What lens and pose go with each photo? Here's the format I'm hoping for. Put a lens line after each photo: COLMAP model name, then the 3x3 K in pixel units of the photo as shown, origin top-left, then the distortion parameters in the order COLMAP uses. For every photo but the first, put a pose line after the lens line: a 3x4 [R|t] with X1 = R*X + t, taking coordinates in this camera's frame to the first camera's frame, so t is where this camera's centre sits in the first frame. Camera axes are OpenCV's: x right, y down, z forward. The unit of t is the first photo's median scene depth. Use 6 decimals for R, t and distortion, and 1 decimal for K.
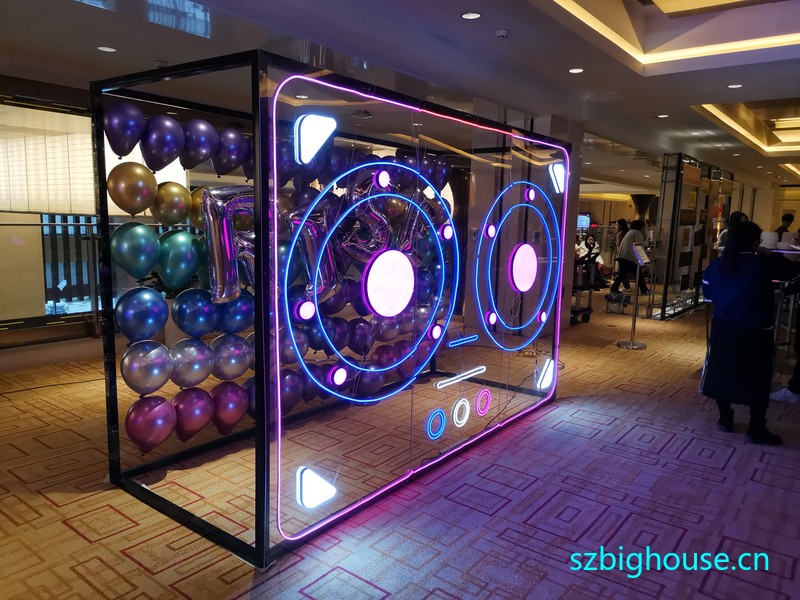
lens RADIAL K [[606.5, 0, 396.5], [0, 606.5, 295.8], [0, 0, 1]] dist [0.045515, -0.001939]
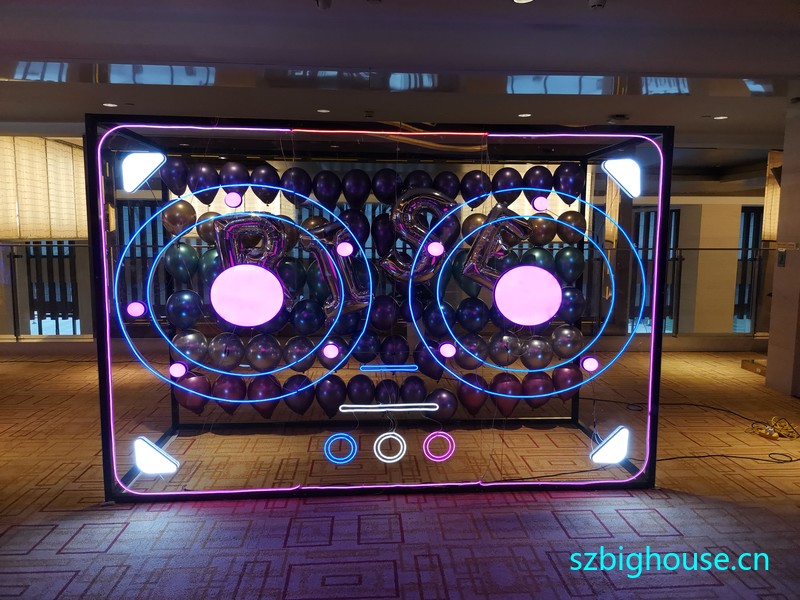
lens RADIAL K [[606.5, 0, 393.7], [0, 606.5, 303.7], [0, 0, 1]] dist [0.045515, -0.001939]
pose [[0.645295, 0.067125, -0.760979, 0.828812], [-0.081243, 0.996513, 0.019009, -0.042708], [0.759601, 0.049557, 0.648499, 0.423576]]
